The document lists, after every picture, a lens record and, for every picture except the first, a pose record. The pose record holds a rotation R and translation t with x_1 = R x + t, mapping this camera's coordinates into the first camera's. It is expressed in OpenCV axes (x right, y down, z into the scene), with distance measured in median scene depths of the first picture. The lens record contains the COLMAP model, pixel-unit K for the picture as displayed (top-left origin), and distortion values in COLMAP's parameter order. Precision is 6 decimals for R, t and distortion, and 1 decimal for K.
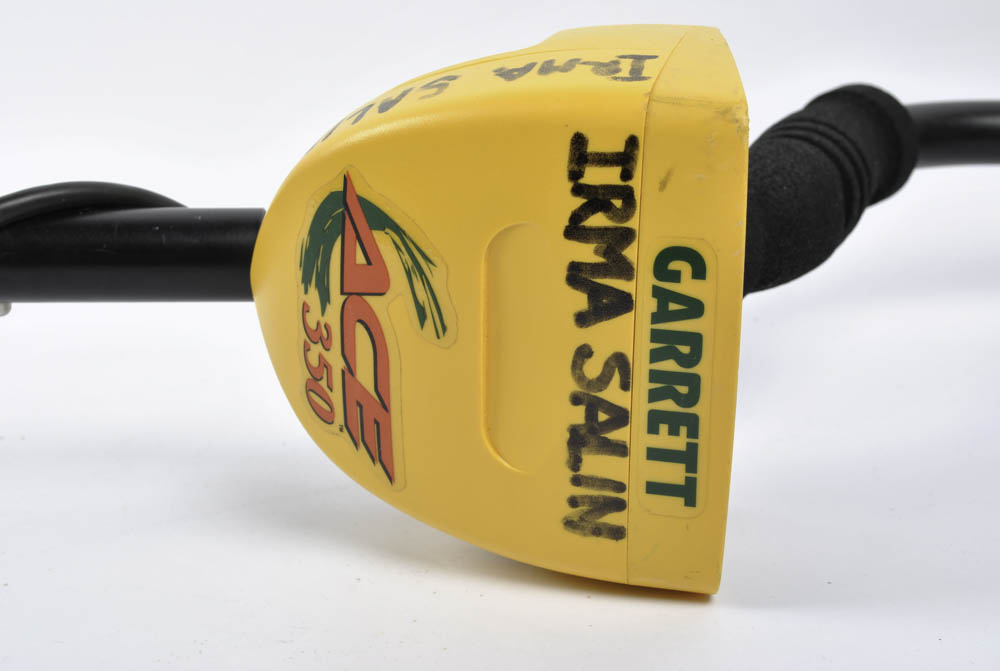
lens RADIAL K [[1533.0, 0, 503.5], [0, 1533.0, 337.5], [0, 0, 1]] dist [-0.014603, 0.000000]
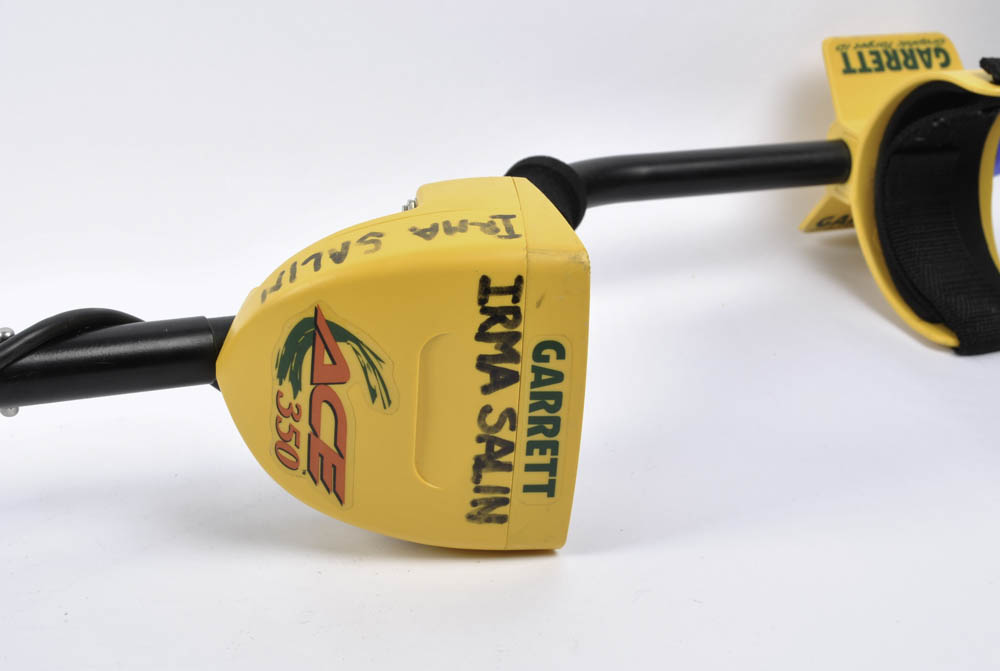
lens RADIAL K [[1533.0, 0, 502.1], [0, 1533.0, 330.9], [0, 0, 1]] dist [-0.014603, 0.000000]
pose [[0.936882, -0.097812, 0.335685, -0.436066], [0.078269, 0.994380, 0.071297, -0.175220], [-0.340772, -0.040523, 0.939272, -0.451754]]
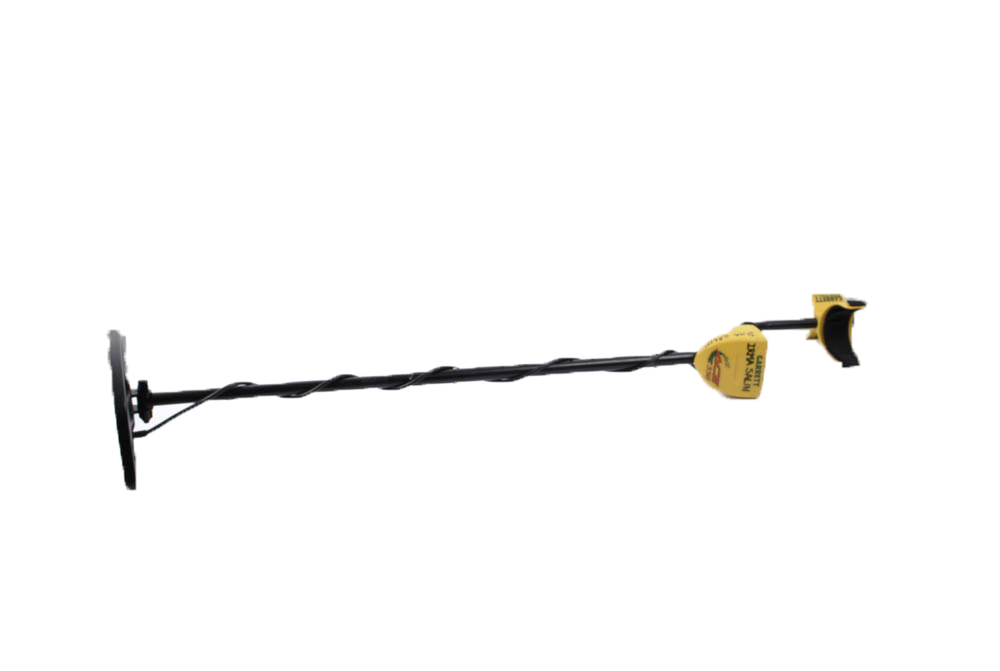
lens RADIAL K [[891.4, 0, 503.6], [0, 891.4, 335.5], [0, 0, 1]] dist [-0.110435, -0.001104]
pose [[0.975090, -0.053419, 0.215280, -2.208019], [0.060947, 0.997735, -0.028477, -0.110409], [-0.213271, 0.040889, 0.976137, -3.329049]]
